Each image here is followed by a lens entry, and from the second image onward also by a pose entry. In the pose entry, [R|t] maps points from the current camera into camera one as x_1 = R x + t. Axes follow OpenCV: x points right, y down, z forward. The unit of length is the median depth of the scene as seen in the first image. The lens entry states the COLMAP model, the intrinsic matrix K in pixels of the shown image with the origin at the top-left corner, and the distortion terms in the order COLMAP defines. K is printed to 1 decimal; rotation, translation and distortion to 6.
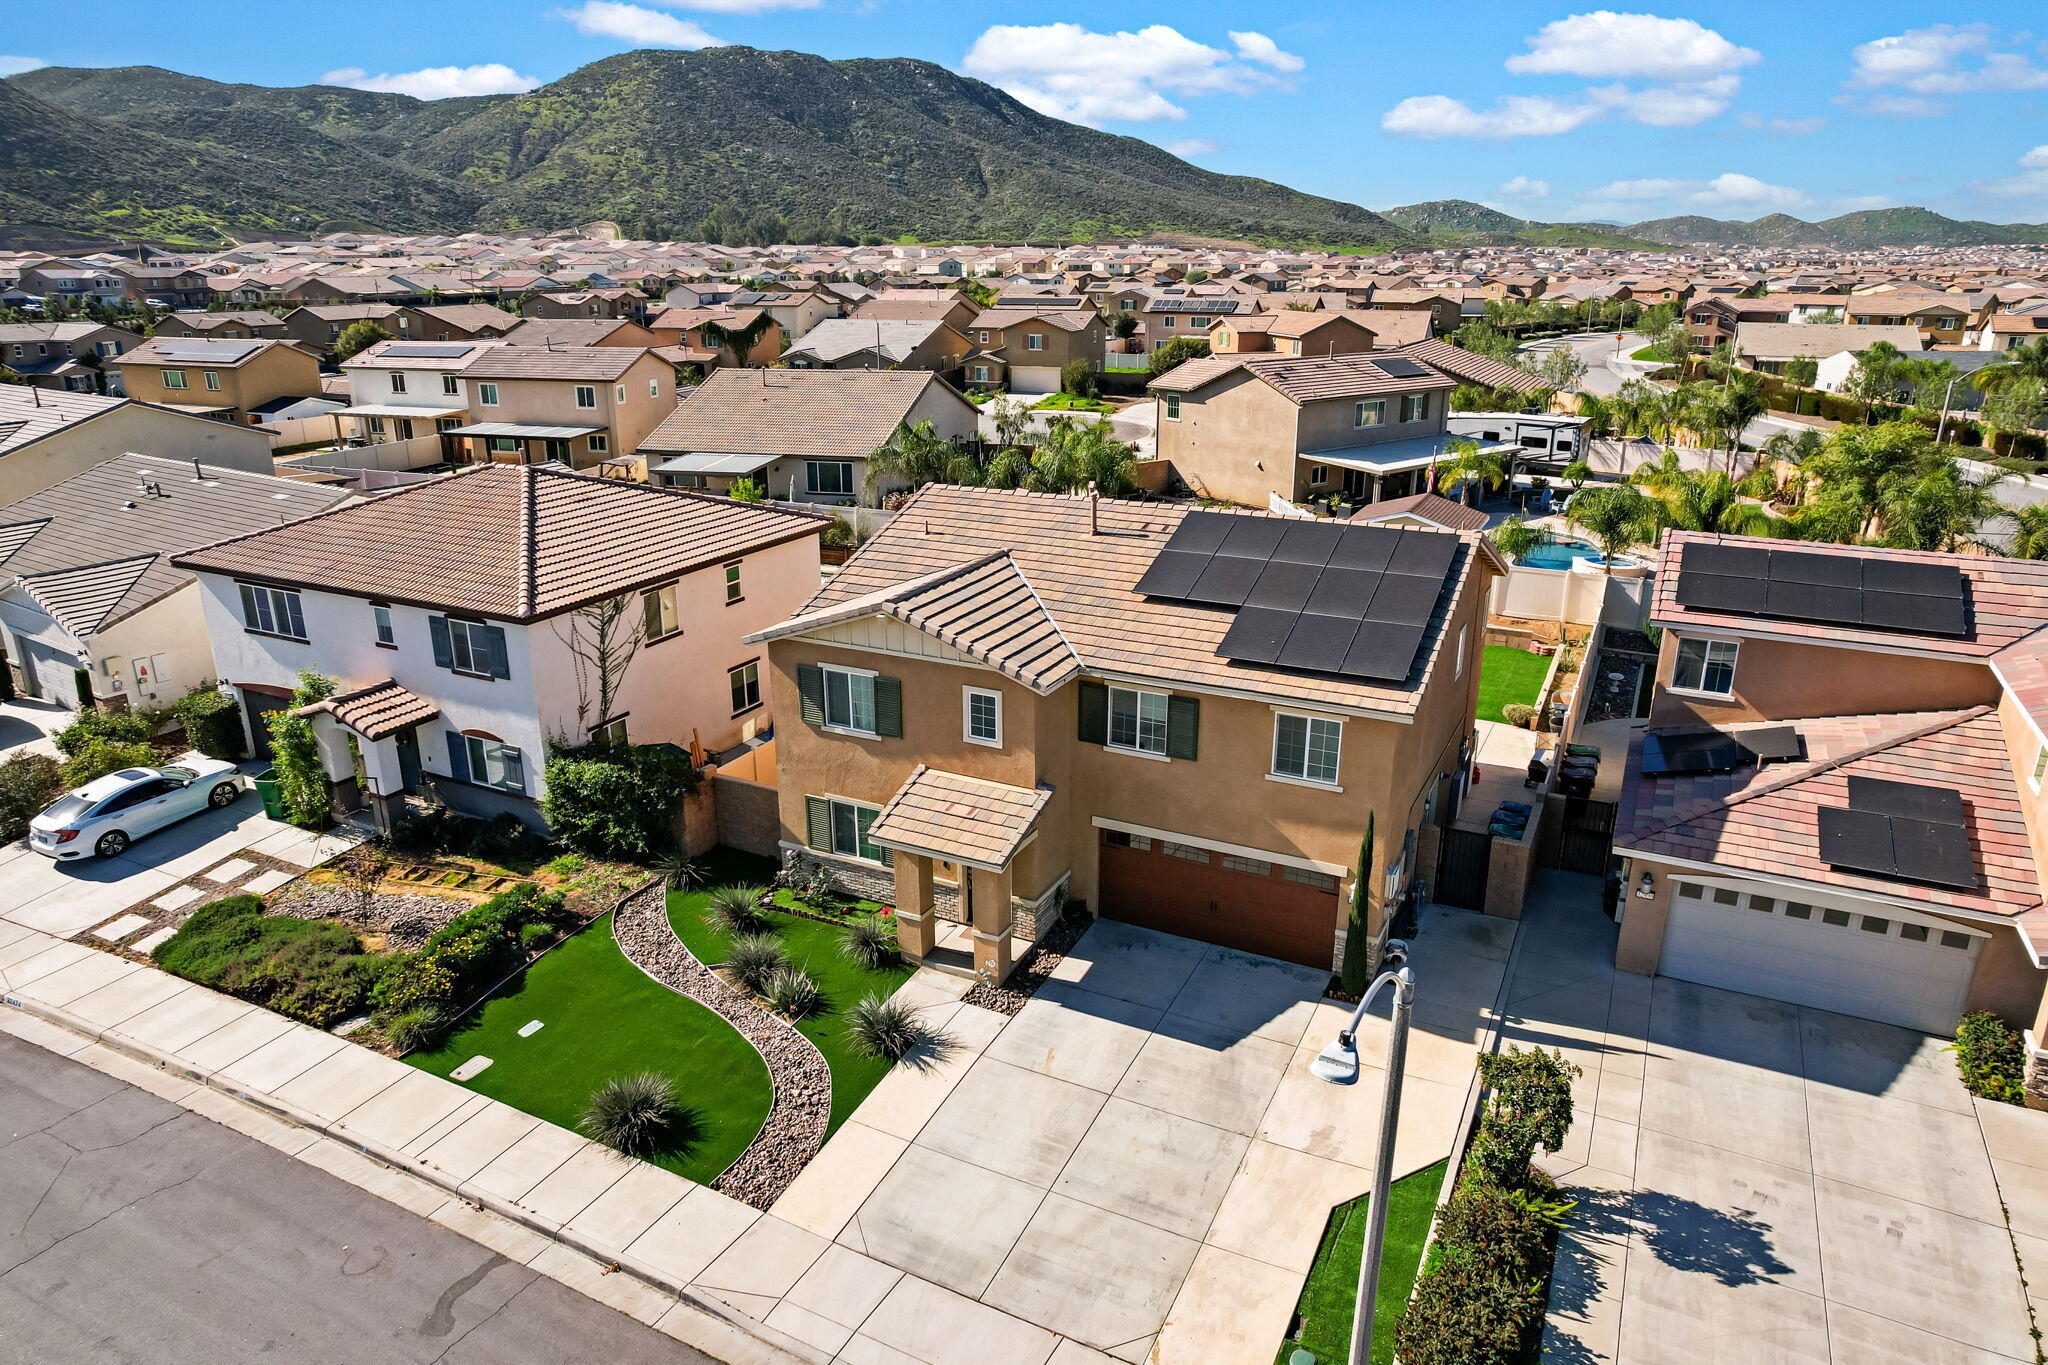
lens RADIAL K [[1258.5, 0, 993.4], [0, 1258.5, 744.9], [0, 0, 1]] dist [-0.008488, 0.004436]
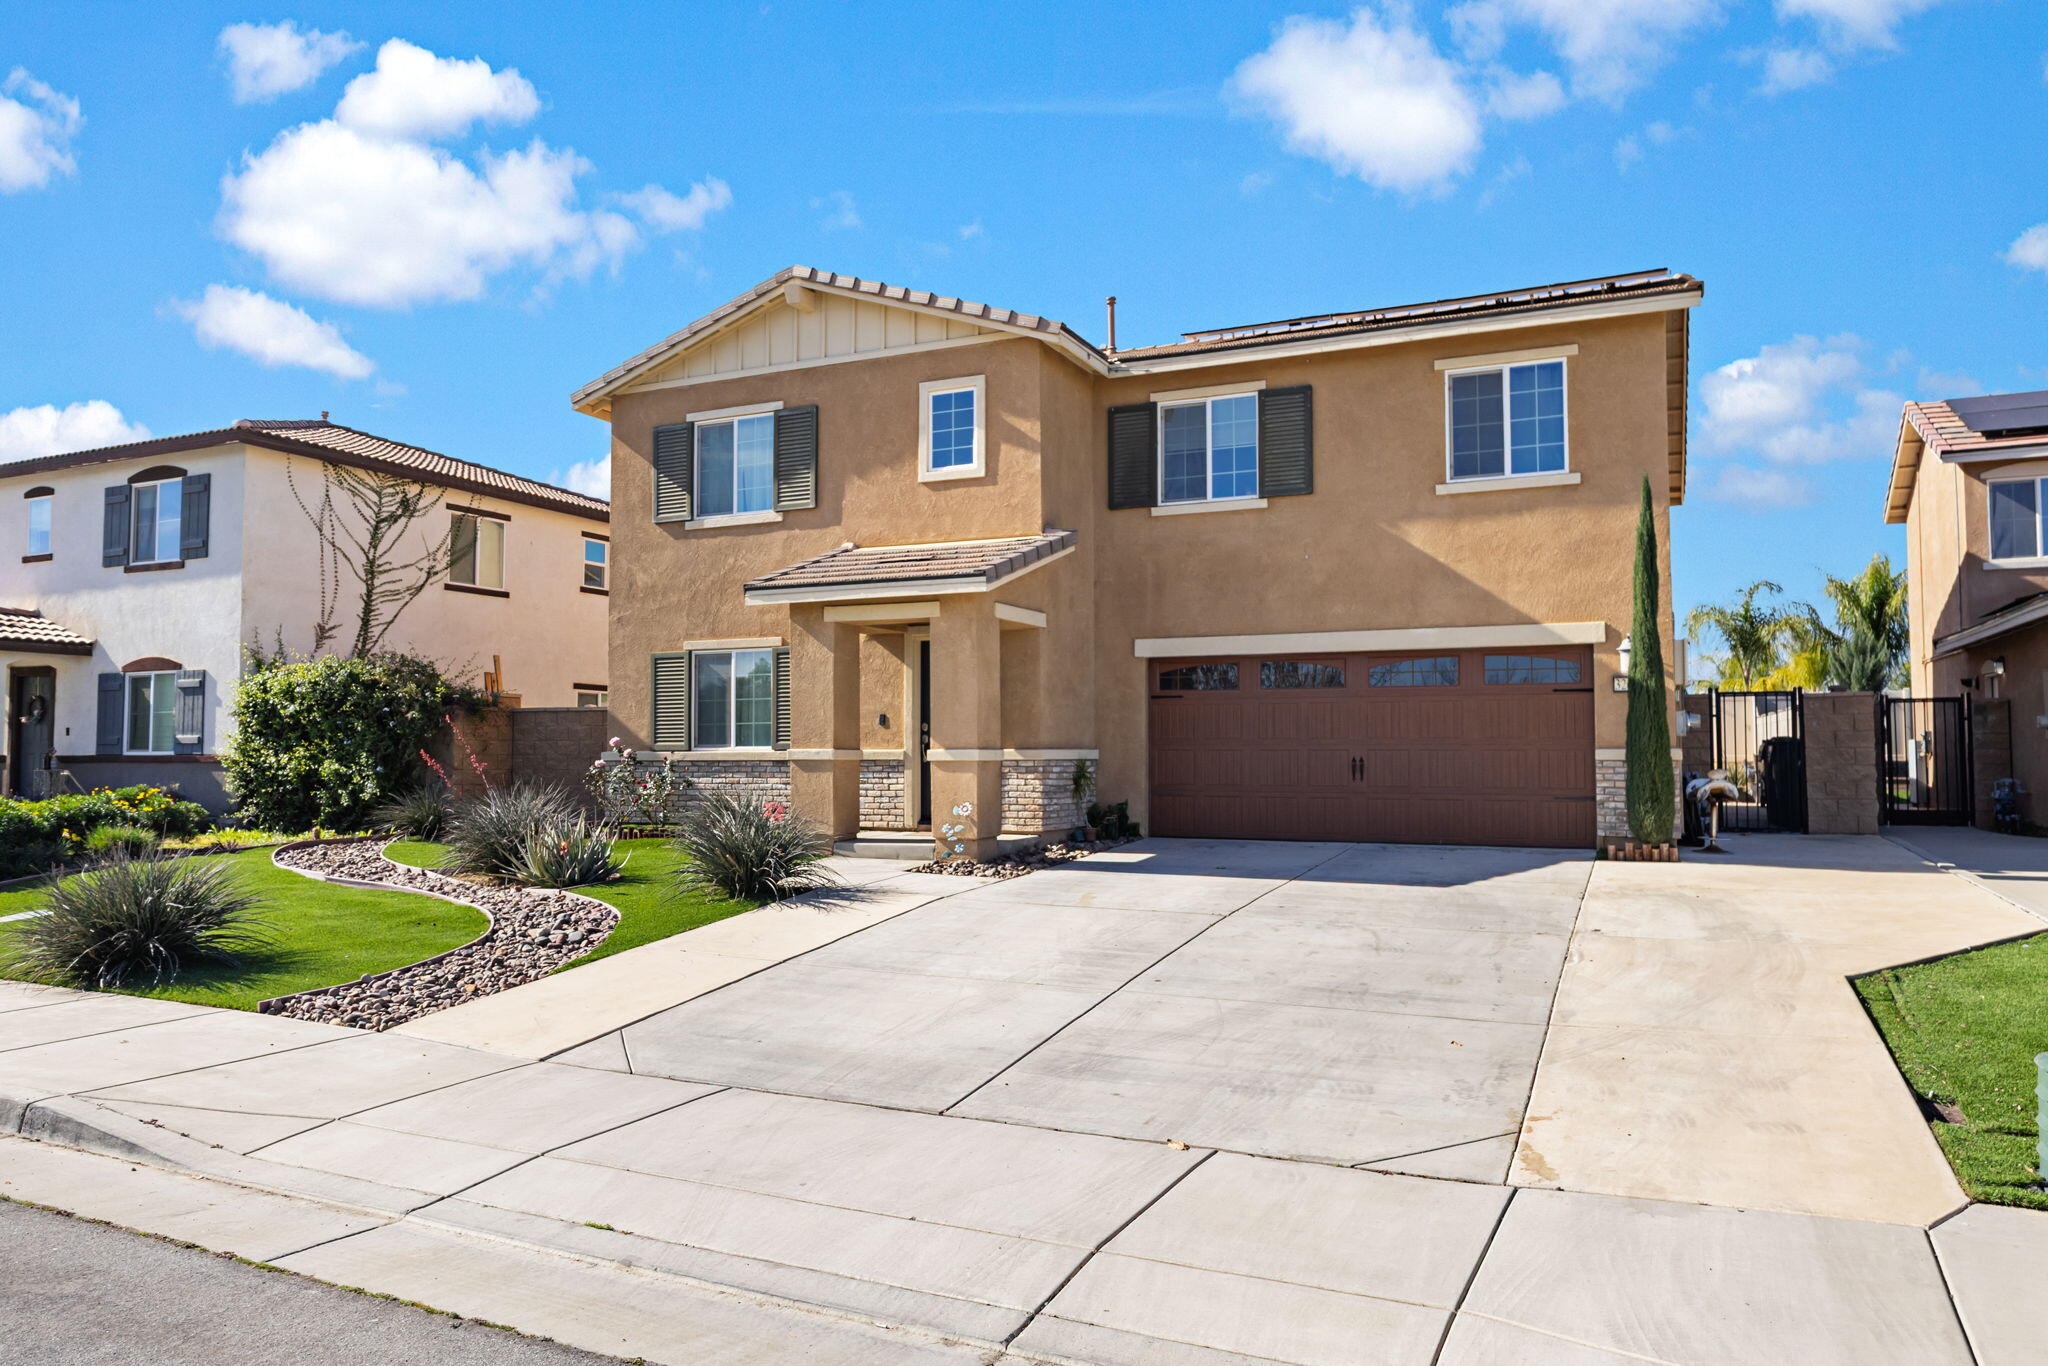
lens RADIAL K [[1331.8, 0, 1026.1], [0, 1331.8, 738.4], [0, 0, 1]] dist [-0.030745, 0.030195]
pose [[0.998307, 0.009369, 0.057397, -0.008178], [0.012678, 0.928137, -0.372024, 0.346453], [-0.056758, 0.372122, 0.926447, 0.464888]]
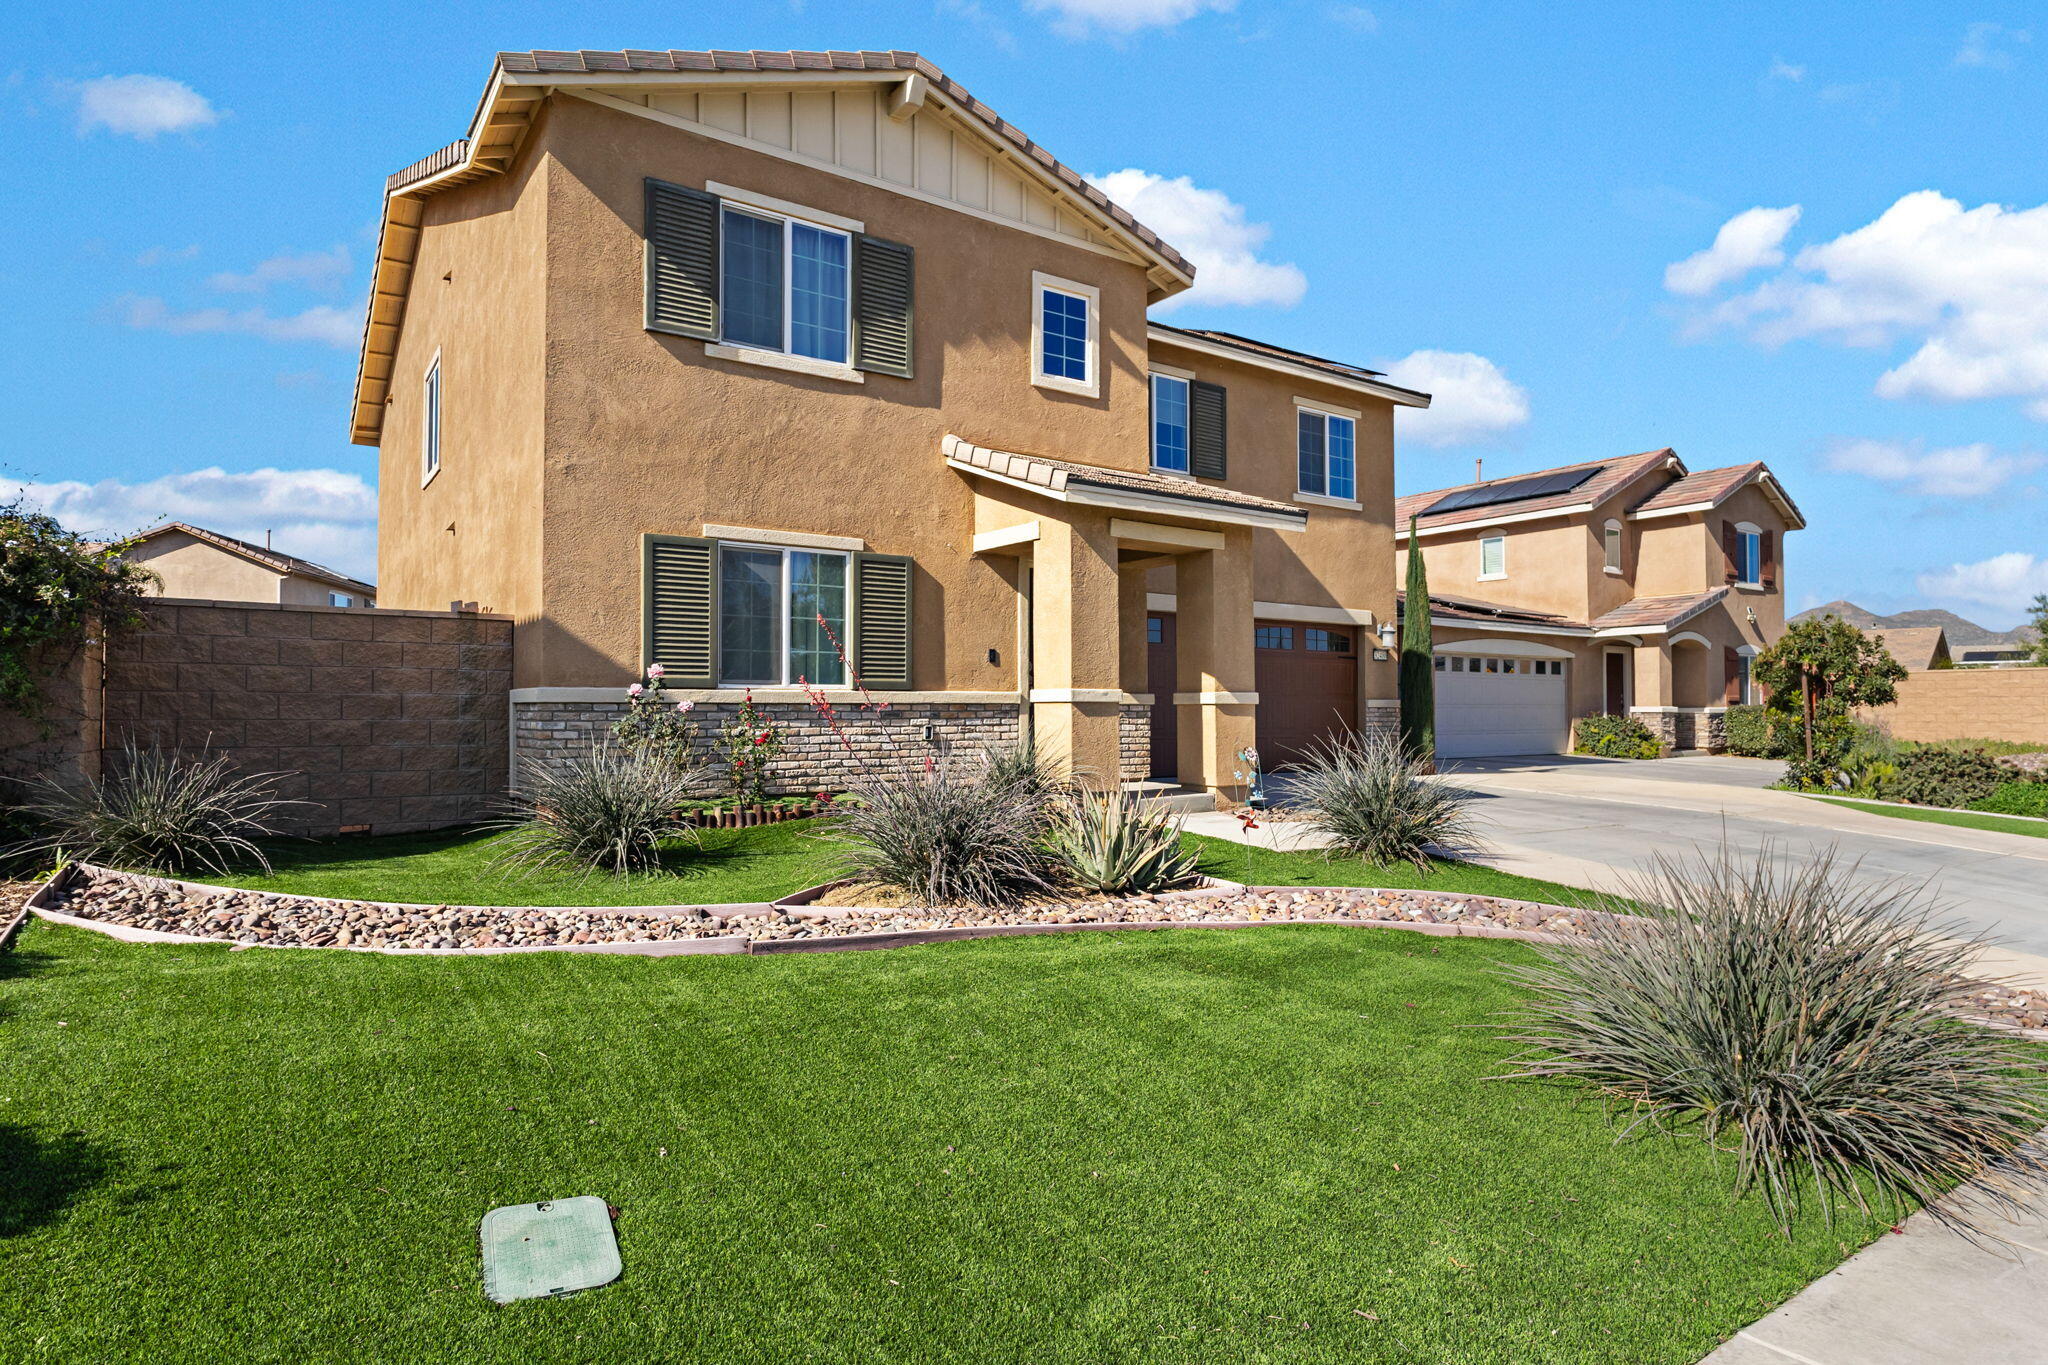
lens RADIAL K [[1108.3, 0, 1013.2], [0, 1108.3, 719.4], [0, 0, 1]] dist [0.009171, -0.006625]
pose [[0.468072, 0.004358, 0.883680, -0.433846], [0.314545, 0.933674, -0.171214, 0.203096], [-0.825815, 0.358097, 0.435655, 0.864439]]
